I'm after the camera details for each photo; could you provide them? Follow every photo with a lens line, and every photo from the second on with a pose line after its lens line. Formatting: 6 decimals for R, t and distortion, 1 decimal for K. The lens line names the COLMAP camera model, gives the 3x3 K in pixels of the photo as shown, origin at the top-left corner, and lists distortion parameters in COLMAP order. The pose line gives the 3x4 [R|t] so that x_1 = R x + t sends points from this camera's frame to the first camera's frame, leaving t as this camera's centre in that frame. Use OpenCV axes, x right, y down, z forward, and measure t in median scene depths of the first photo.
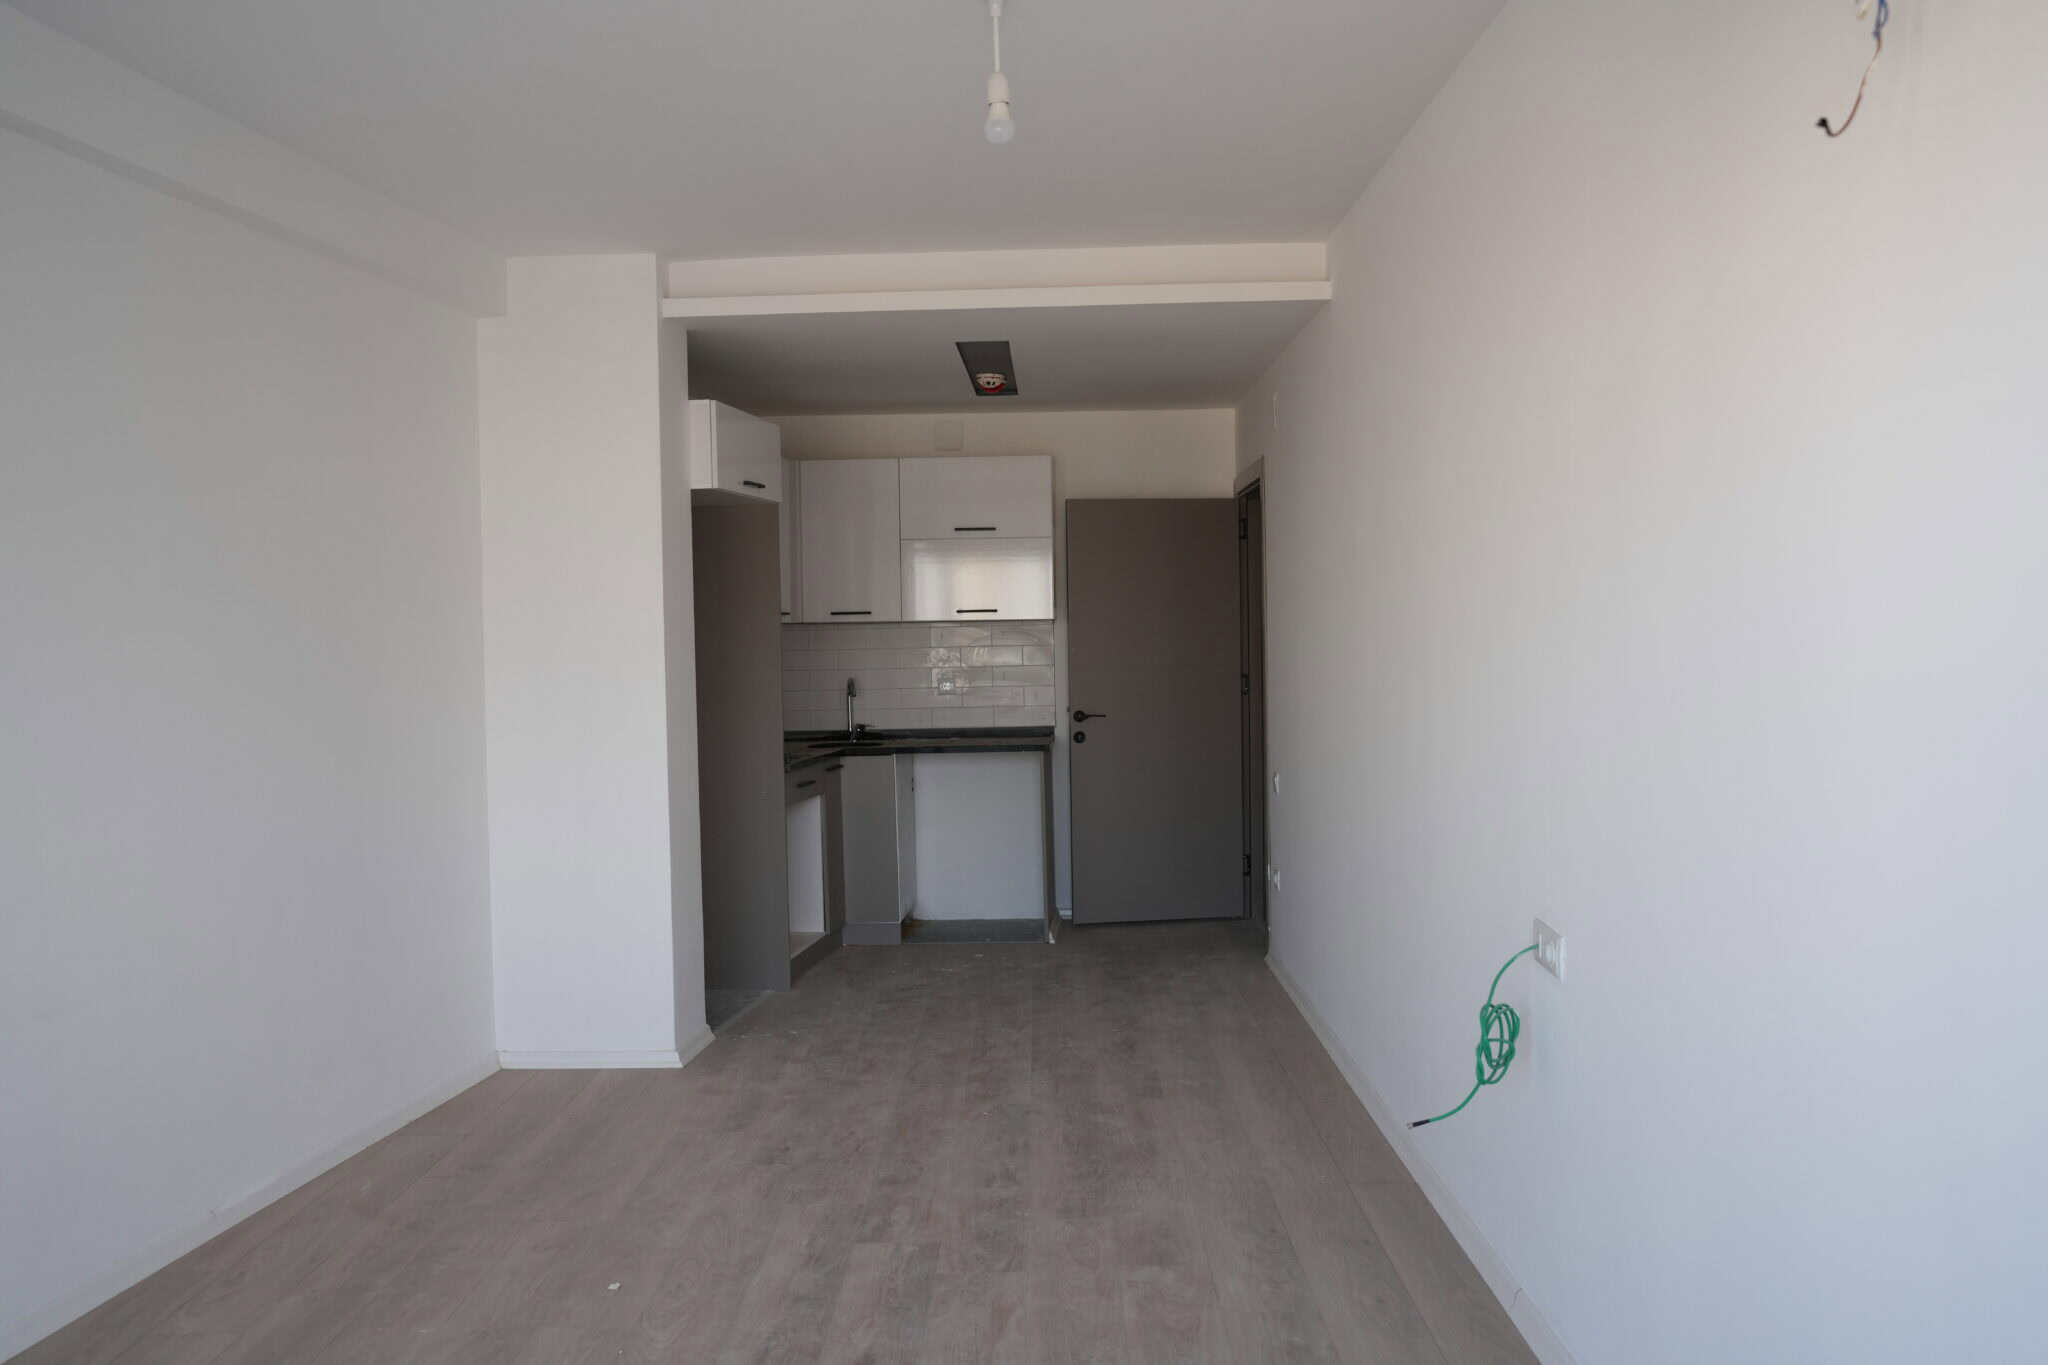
lens RADIAL K [[1559.6, 0, 1020.4], [0, 1559.6, 686.1], [0, 0, 1]] dist [-0.012529, 0.077129]
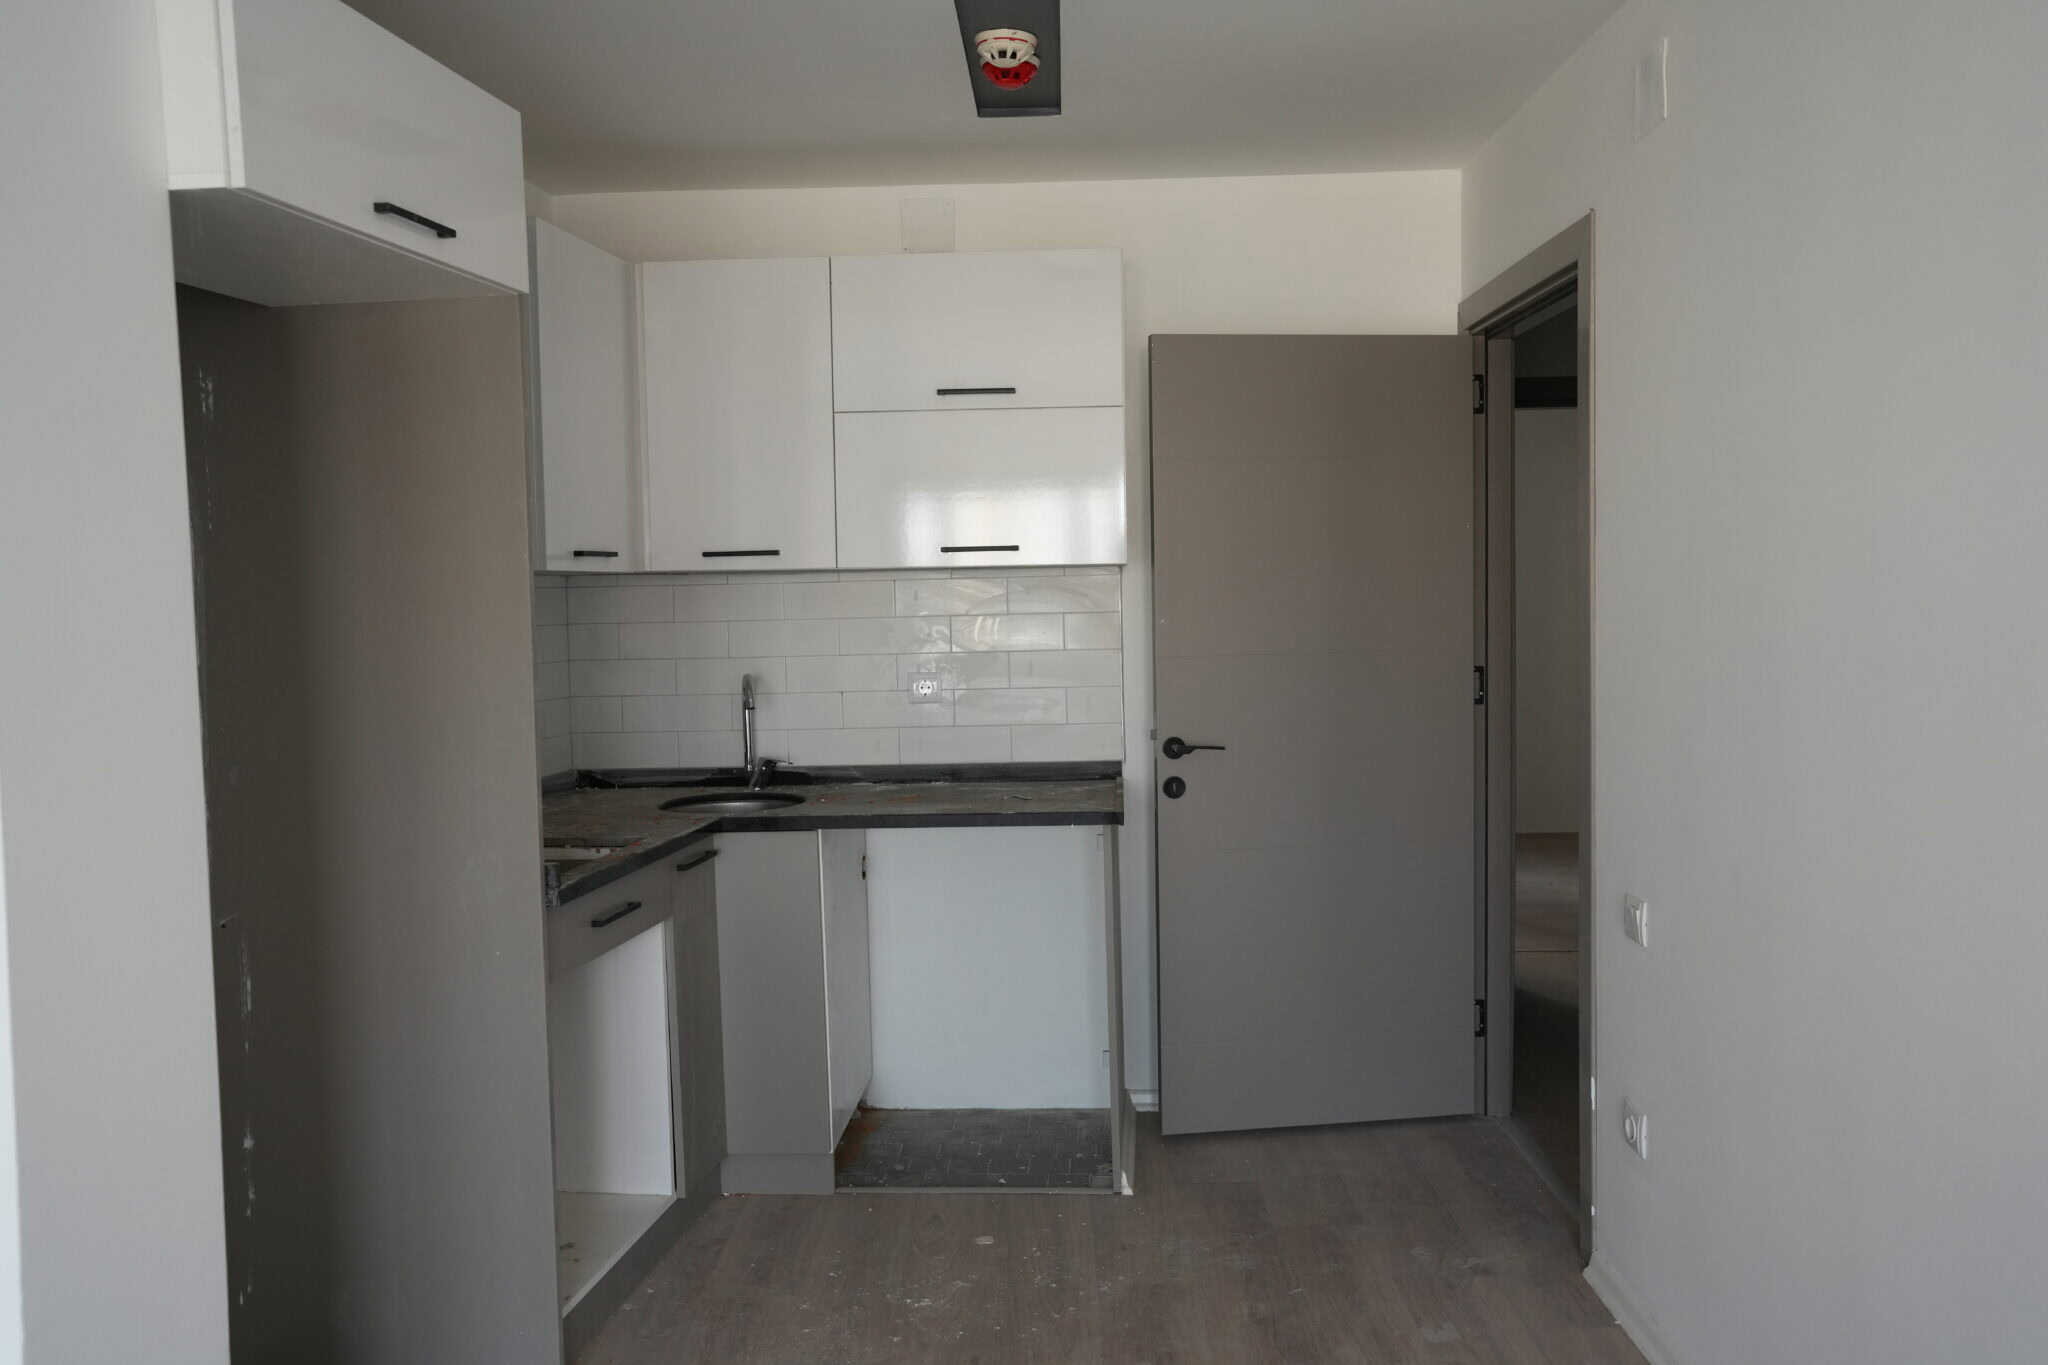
lens RADIAL K [[1559.6, 0, 1020.4], [0, 1559.6, 686.1], [0, 0, 1]] dist [-0.012529, 0.077129]
pose [[0.999981, -0.001551, -0.005913, -0.010967], [0.001726, 0.999561, 0.029591, -0.017109], [0.005864, -0.029601, 0.999545, 0.463989]]
